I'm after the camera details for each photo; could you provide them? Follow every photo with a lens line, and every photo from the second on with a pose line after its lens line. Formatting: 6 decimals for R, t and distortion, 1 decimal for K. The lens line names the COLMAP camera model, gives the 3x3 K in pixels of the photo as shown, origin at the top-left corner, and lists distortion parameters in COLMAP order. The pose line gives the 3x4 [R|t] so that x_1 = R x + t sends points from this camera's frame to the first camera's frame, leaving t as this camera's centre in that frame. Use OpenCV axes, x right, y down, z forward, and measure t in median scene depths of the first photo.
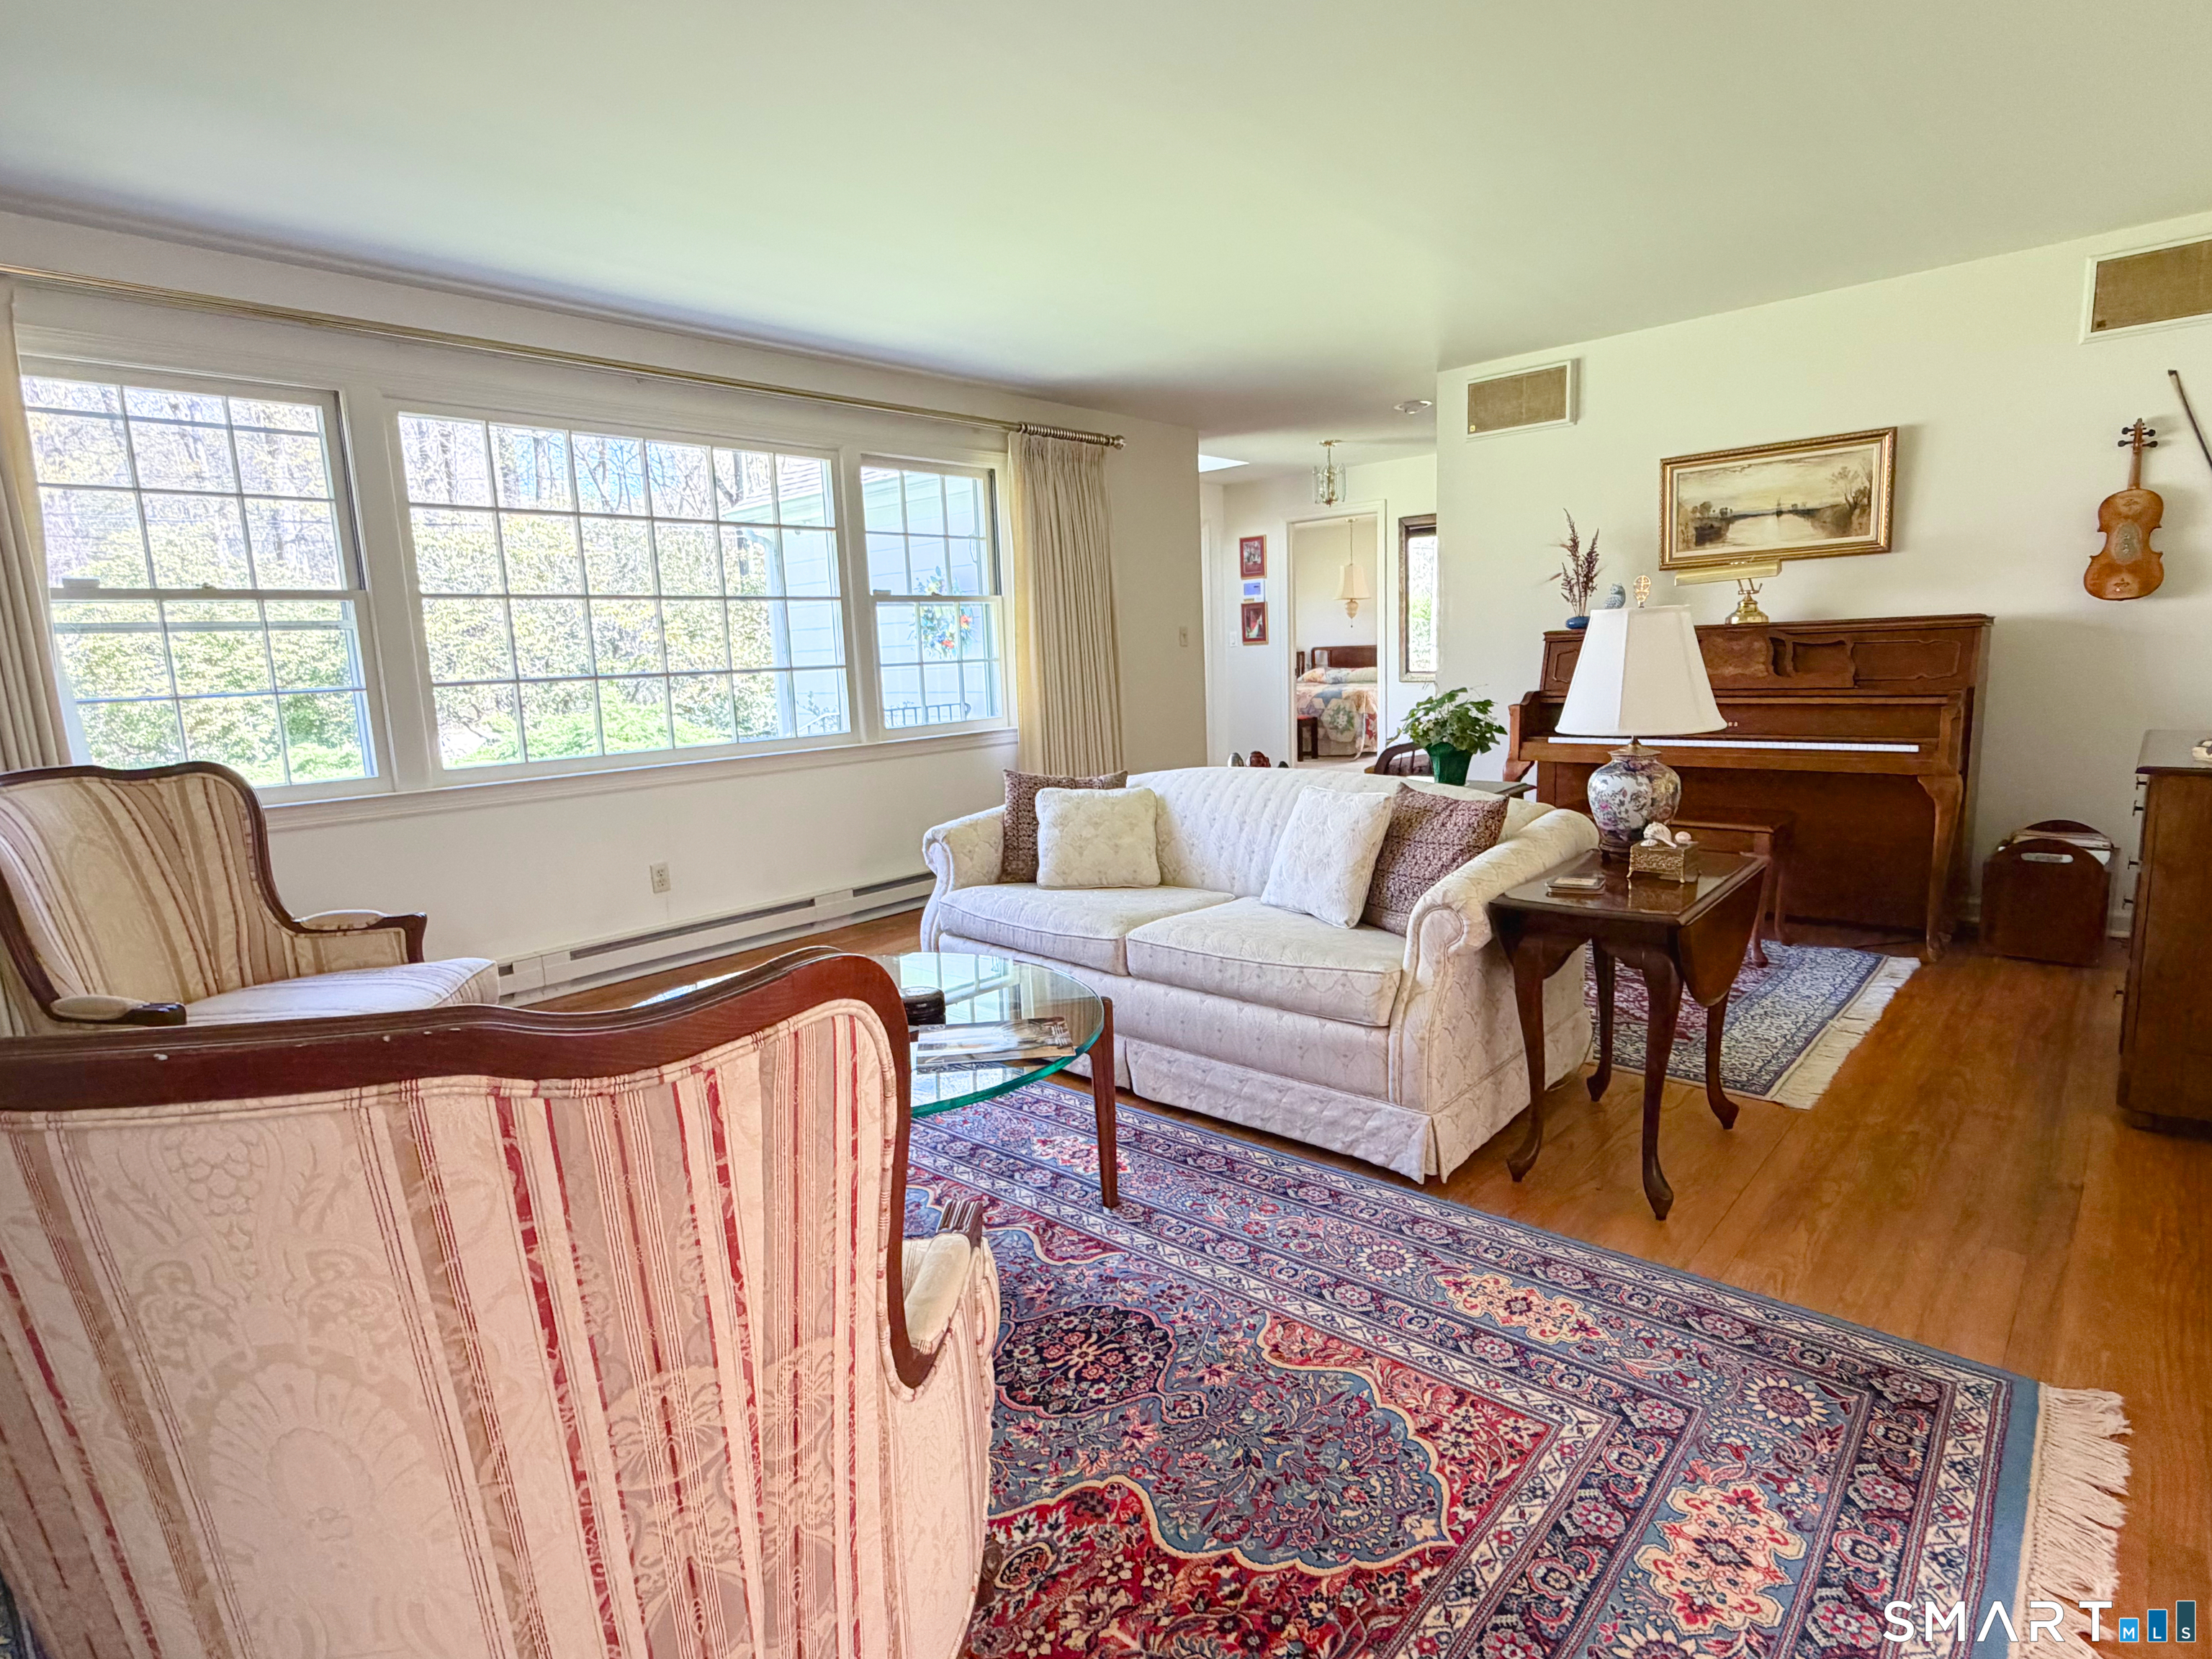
lens RADIAL K [[1127.2, 0, 1090.3], [0, 1127.2, 826.8], [0, 0, 1]] dist [-0.002216, -0.000994]
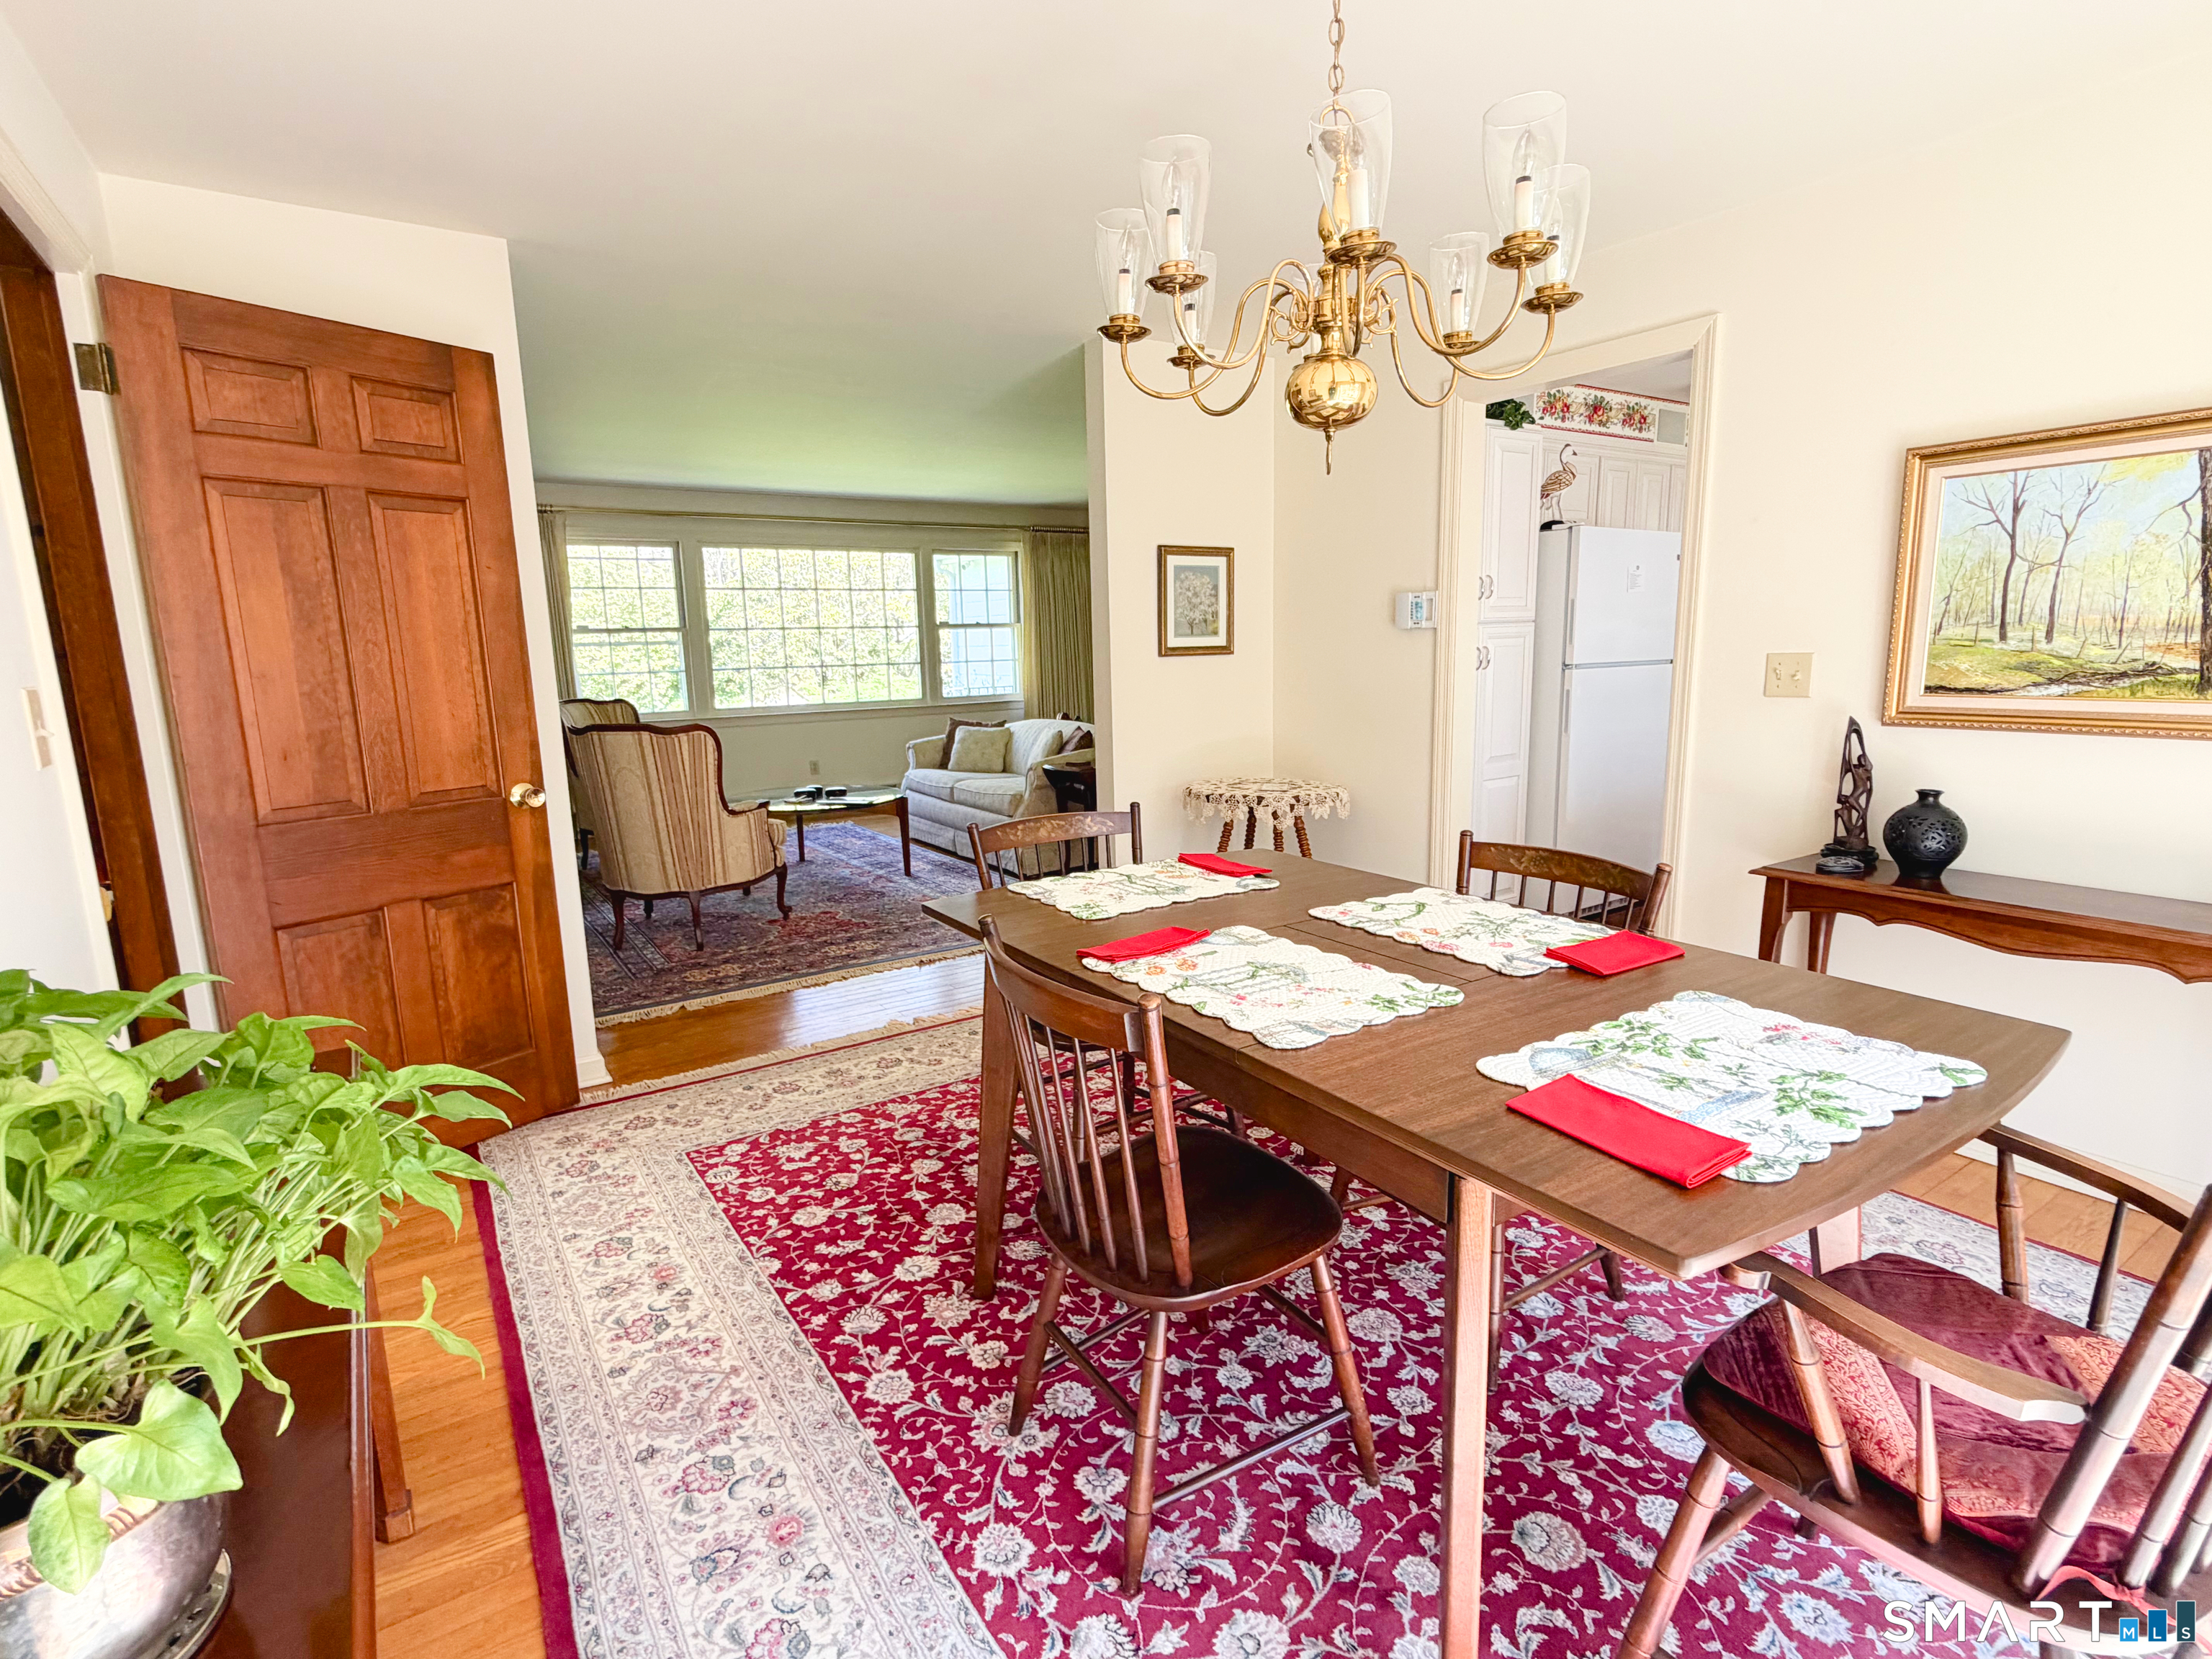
lens RADIAL K [[1072.9, 0, 1111.0], [0, 1072.9, 824.3], [0, 0, 1]] dist [-0.001580, 0.000147]
pose [[0.969635, 0.060725, -0.236899, 0.694174], [-0.055555, 0.998050, 0.028445, 0.075520], [0.238164, -0.014421, 0.971118, -0.867586]]
